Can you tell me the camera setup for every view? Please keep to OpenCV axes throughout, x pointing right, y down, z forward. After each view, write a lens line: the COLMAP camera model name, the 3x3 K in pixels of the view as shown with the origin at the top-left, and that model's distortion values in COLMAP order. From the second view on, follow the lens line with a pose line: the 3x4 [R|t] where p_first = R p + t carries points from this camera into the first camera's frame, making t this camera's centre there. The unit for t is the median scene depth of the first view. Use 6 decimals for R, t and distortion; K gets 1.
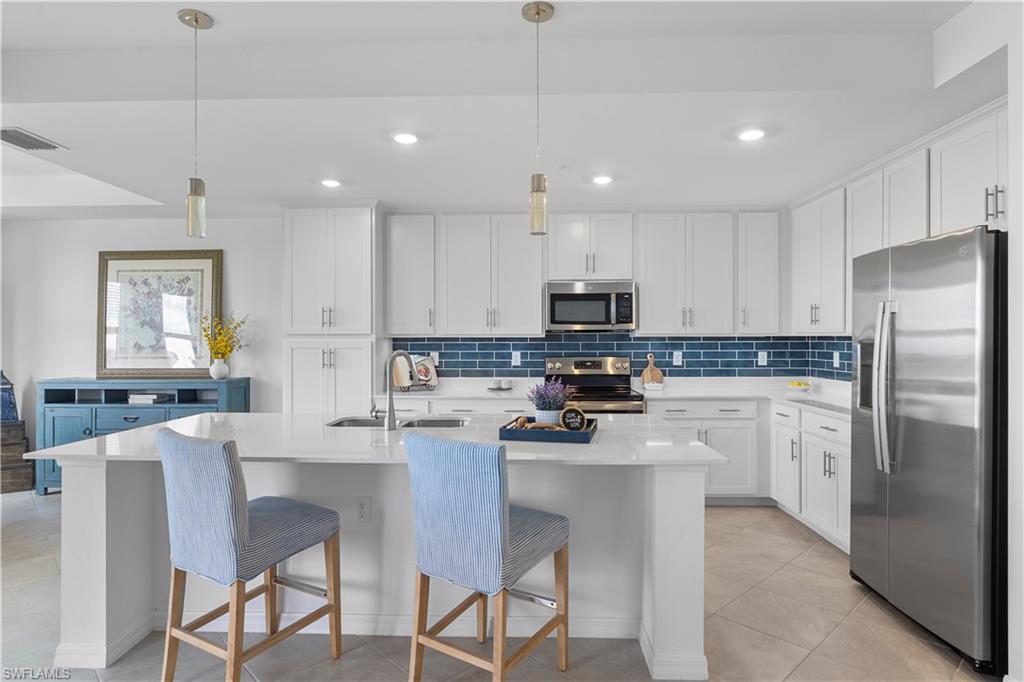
lens RADIAL K [[573.1, 0, 510.2], [0, 573.1, 338.9], [0, 0, 1]] dist [-0.008472, 0.001807]
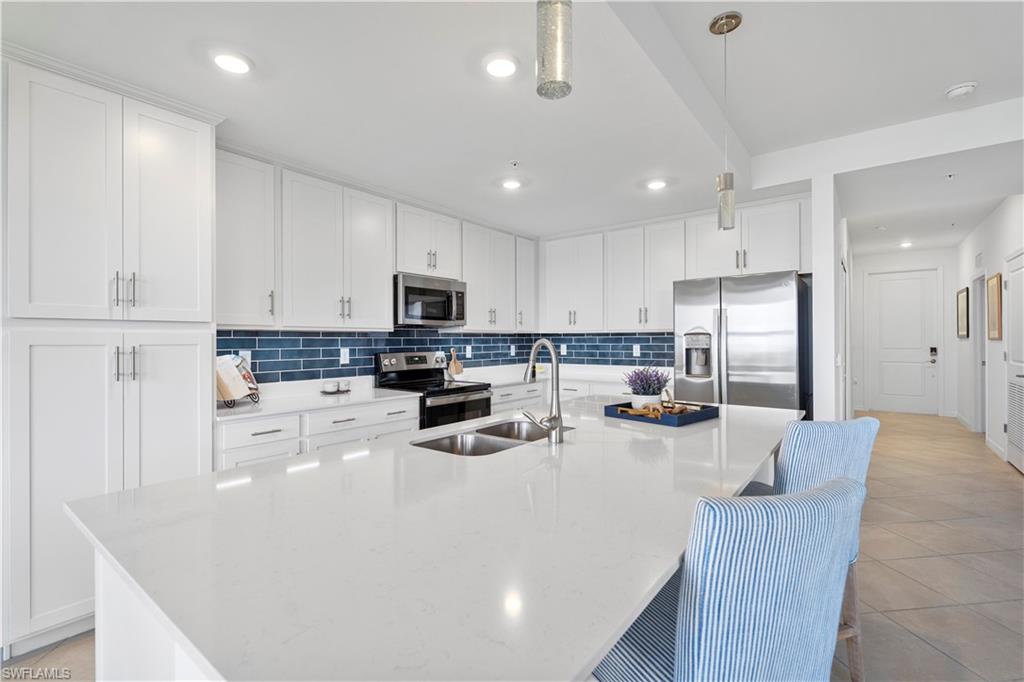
lens RADIAL K [[455.5, 0, 510.2], [0, 455.5, 341.2], [0, 0, 1]] dist [-0.001798, 0.000562]
pose [[0.584906, -0.002169, 0.811098, -0.414379], [0.004124, 0.999991, -0.000299, 0.013117], [-0.811090, 0.003520, 0.584910, 0.389916]]
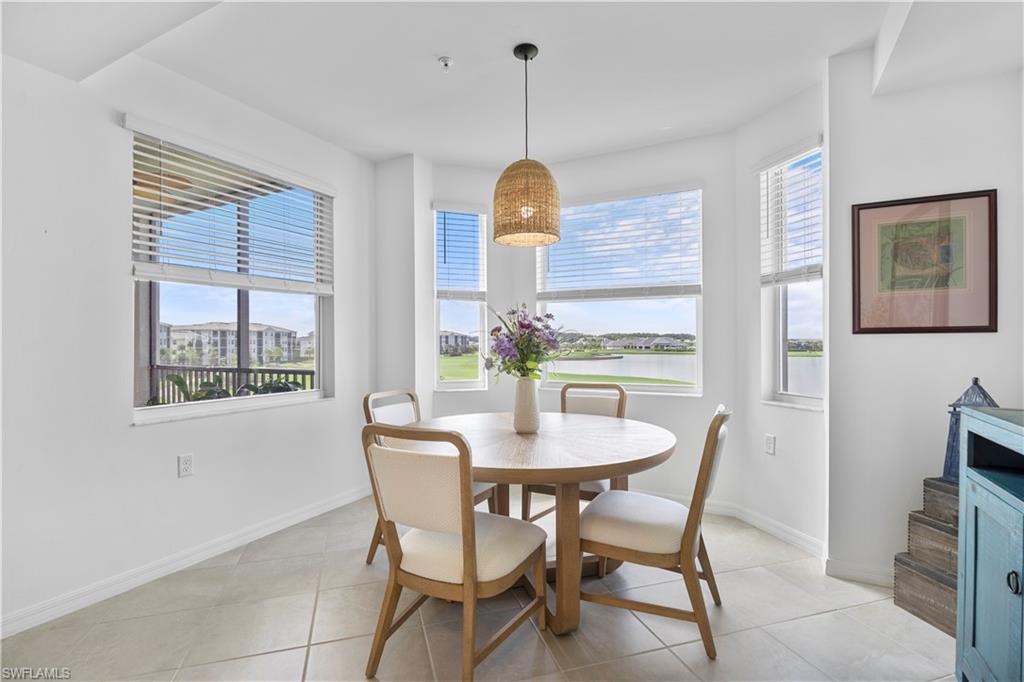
lens RADIAL K [[486.3, 0, 512.0], [0, 486.3, 341.0], [0, 0, 1]] dist [-0.012163, -0.000007]
pose [[-0.428565, 0.002948, -0.903506, -0.356001], [0.004987, 0.999987, 0.000897, 0.022357], [0.903497, -0.004121, -0.428574, 0.821440]]
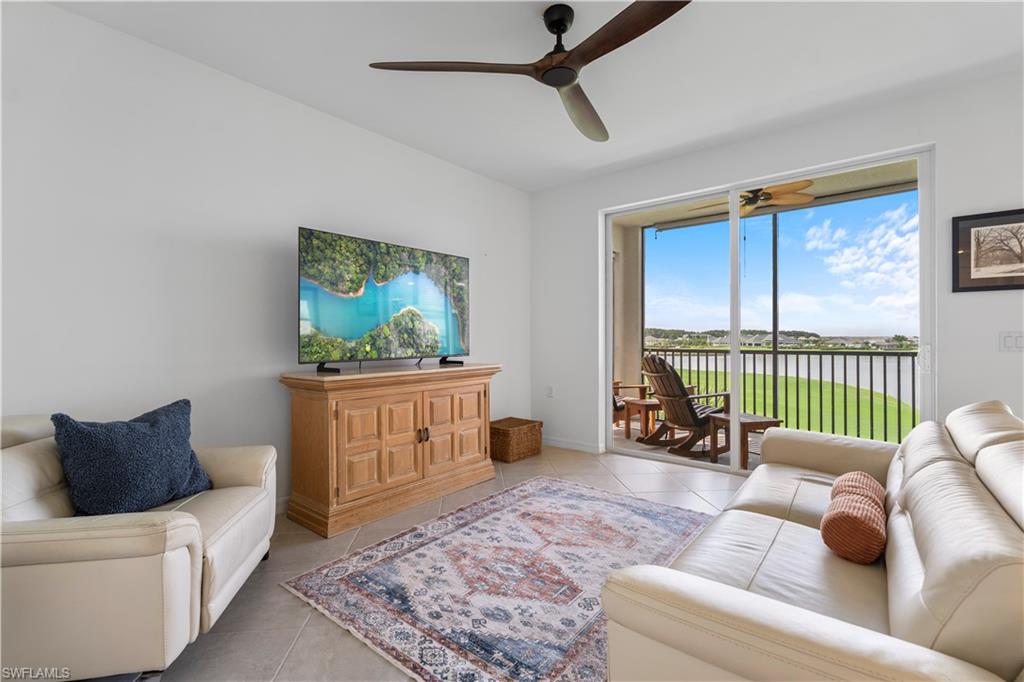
lens RADIAL K [[455.6, 0, 510.5], [0, 455.6, 336.6], [0, 0, 1]] dist [0.001560, -0.000005]
pose [[-0.613834, -0.000456, -0.789435, 0.276435], [0.000608, 0.999999, -0.001051, 0.042199], [0.789435, -0.001125, -0.613834, 0.069552]]
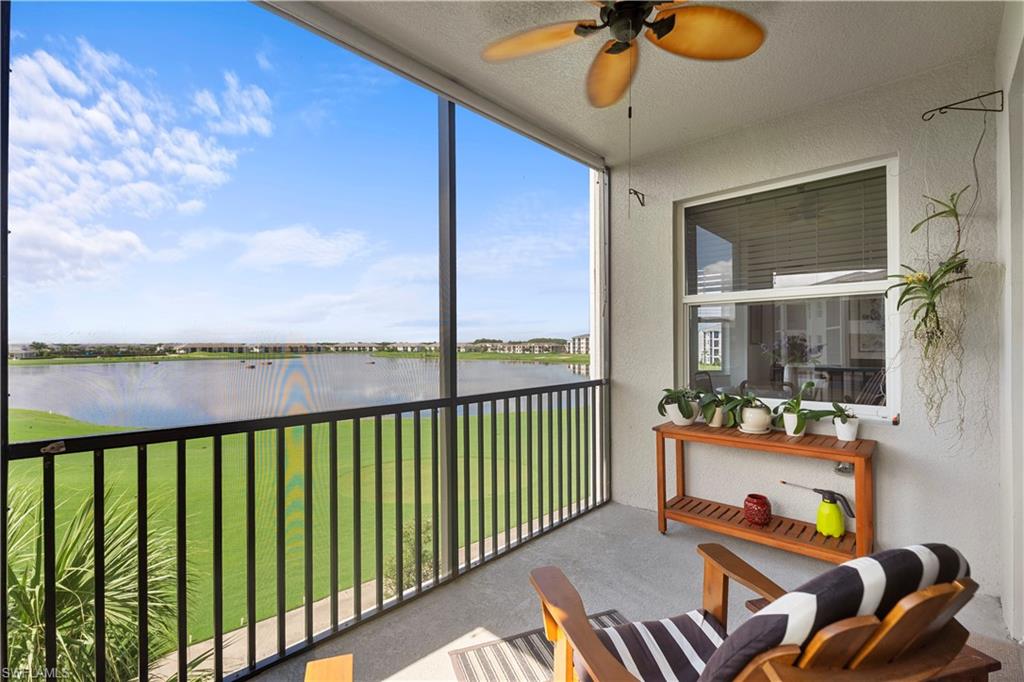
lens RADIAL K [[455.6, 0, 510.5], [0, 455.6, 336.6], [0, 0, 1]] dist [0.001560, -0.000005]
pose [[0.753357, -0.010533, -0.657528, -0.577156], [-0.000454, 0.999863, -0.016536, 0.007920], [0.657612, 0.012756, 0.753249, -0.490852]]
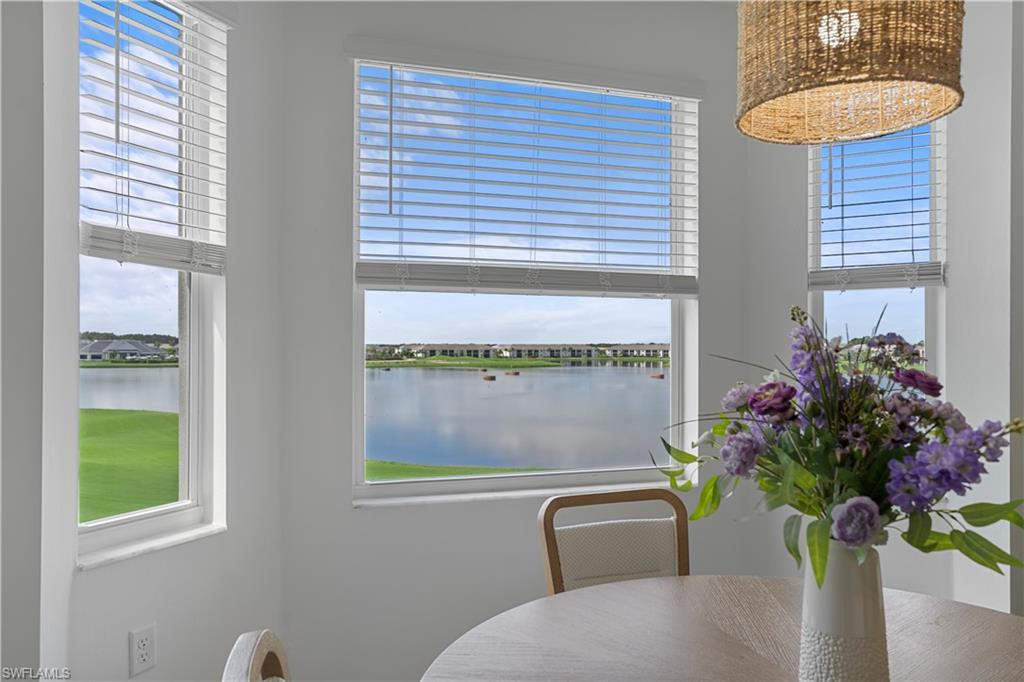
lens RADIAL K [[742.2, 0, 512.0], [0, 742.2, 341.0], [0, 0, 1]] dist [-0.013998, 0.001300]
pose [[0.337054, -0.004126, -0.941476, -0.607737], [-0.003139, 0.999980, -0.005507, -0.002915], [0.941480, 0.004812, 0.337034, 0.447616]]
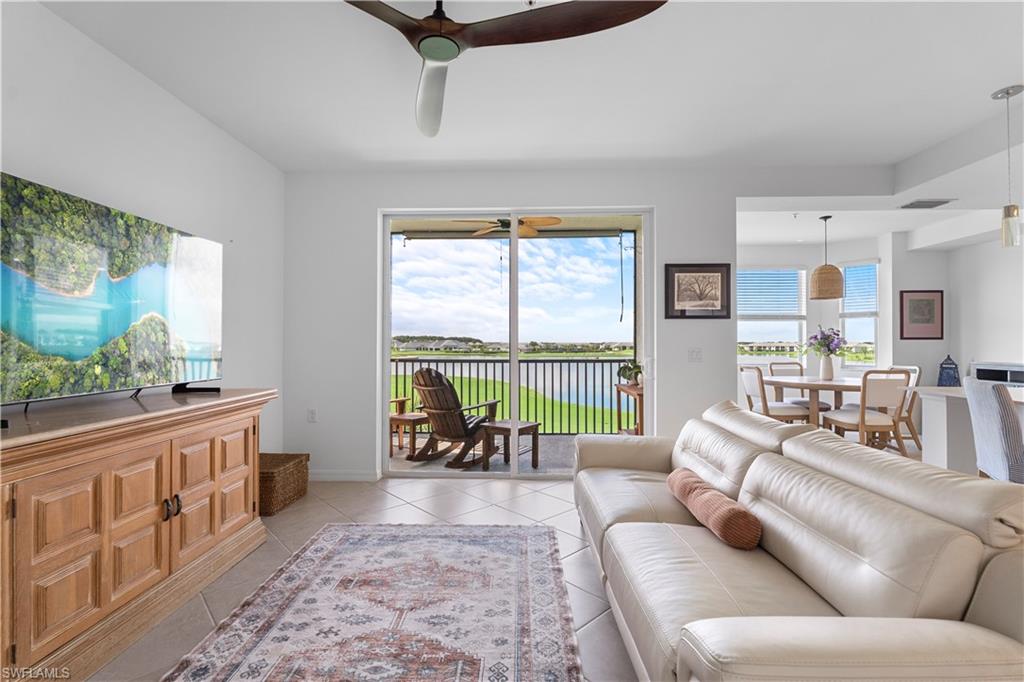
lens RADIAL K [[455.6, 0, 510.5], [0, 455.6, 336.6], [0, 0, 1]] dist [0.001560, -0.000005]
pose [[-0.003523, -0.013338, -0.999905, 0.264925], [-0.003445, 0.999905, -0.013325, 0.028606], [0.999988, 0.003397, -0.003568, -0.102291]]
